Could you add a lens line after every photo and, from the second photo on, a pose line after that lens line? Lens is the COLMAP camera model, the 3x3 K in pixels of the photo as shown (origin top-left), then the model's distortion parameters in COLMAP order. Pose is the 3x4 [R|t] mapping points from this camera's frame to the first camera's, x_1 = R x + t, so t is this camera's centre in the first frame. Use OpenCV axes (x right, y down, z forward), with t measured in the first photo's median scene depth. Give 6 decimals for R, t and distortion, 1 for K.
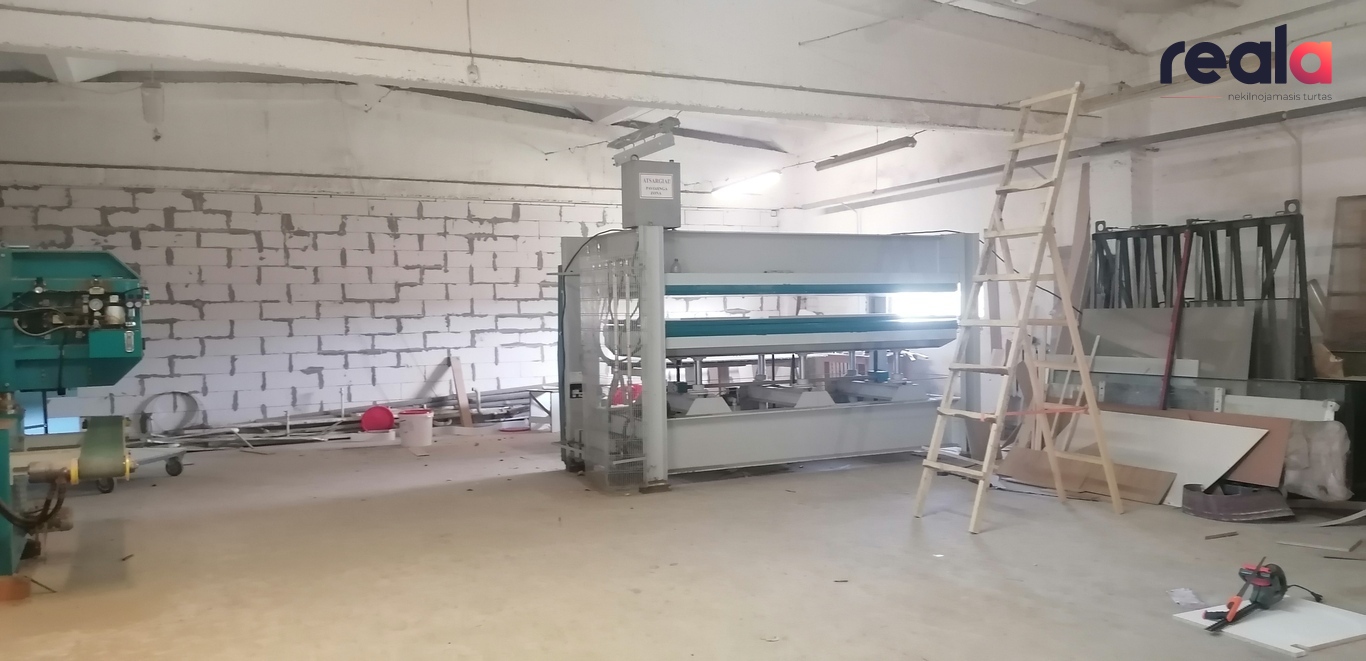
lens RADIAL K [[1017.0, 0, 683.0], [0, 1017.0, 330.5], [0, 0, 1]] dist [0.114637, -0.145547]
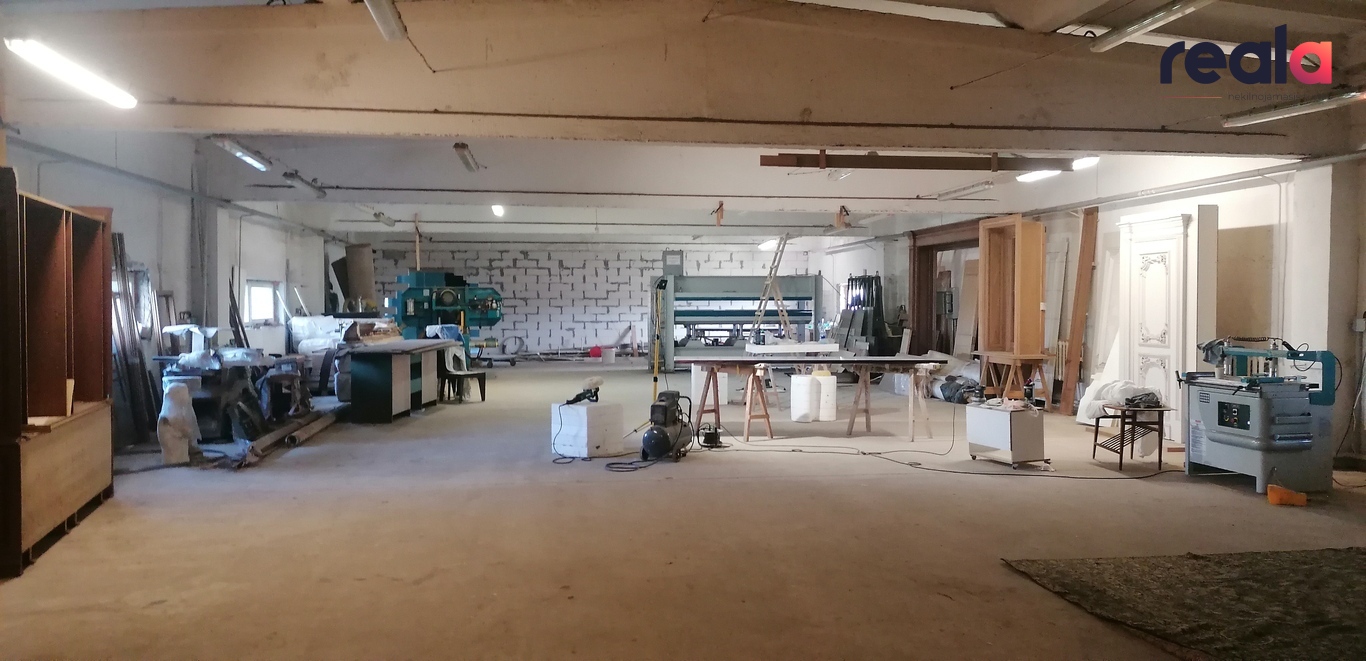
lens RADIAL K [[1017.0, 0, 683.0], [0, 1017.0, 330.5], [0, 0, 1]] dist [0.114637, -0.145547]
pose [[0.950539, 0.024876, -0.309609, 0.574525], [-0.020501, 0.999639, 0.017375, -0.002525], [0.309929, -0.010169, 0.950705, -1.059488]]
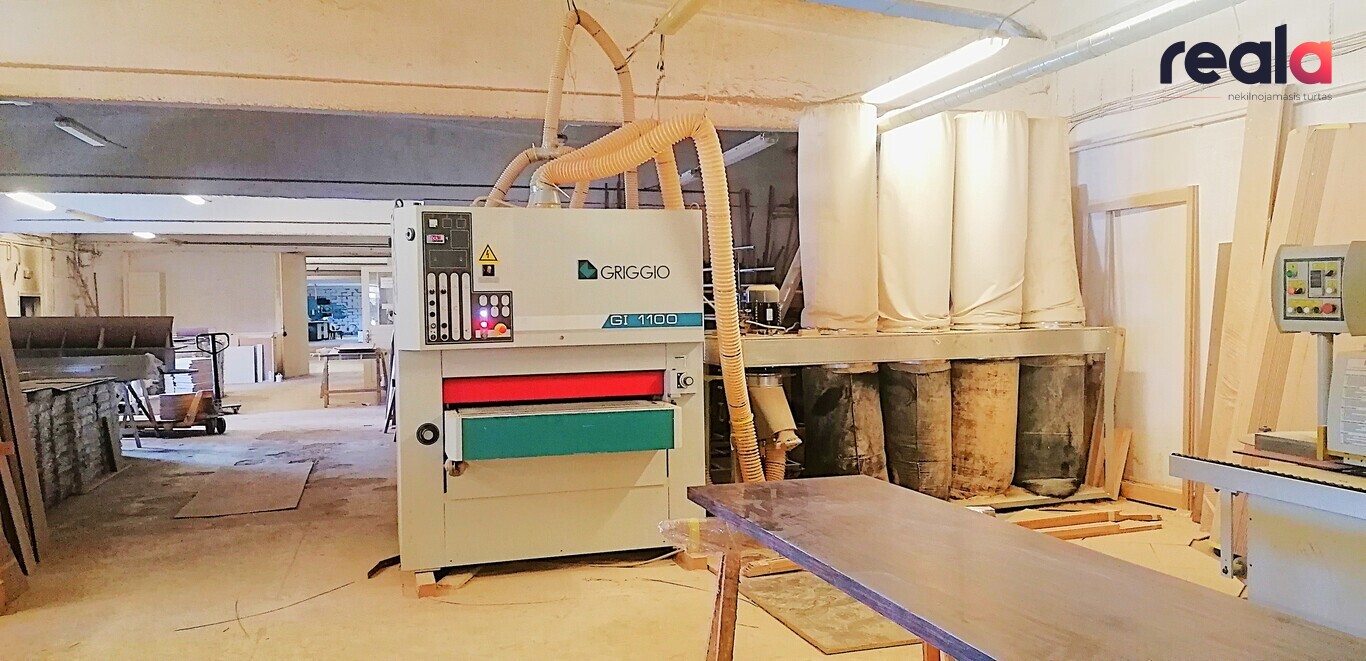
lens RADIAL K [[1017.0, 0, 683.0], [0, 1017.0, 330.5], [0, 0, 1]] dist [0.114637, -0.145547]
pose [[0.984892, 0.004008, -0.173122, 2.150911], [-0.003040, 0.999978, 0.005859, 0.049667], [0.173141, -0.005244, 0.984883, -4.018685]]
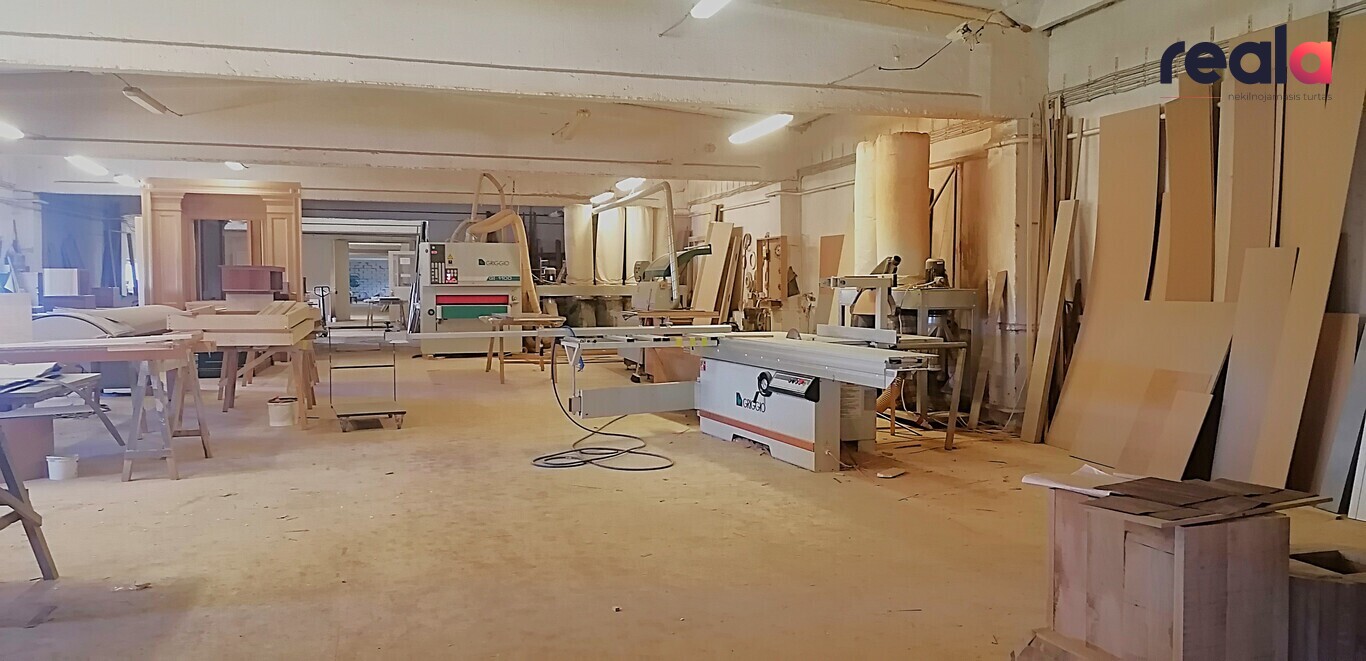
lens RADIAL K [[1017.0, 0, 683.0], [0, 1017.0, 330.5], [0, 0, 1]] dist [0.114637, -0.145547]
pose [[0.985189, 0.023181, -0.169896, 3.157696], [-0.018773, 0.999445, 0.027503, 0.116892], [0.170439, -0.023906, 0.985078, -6.335504]]
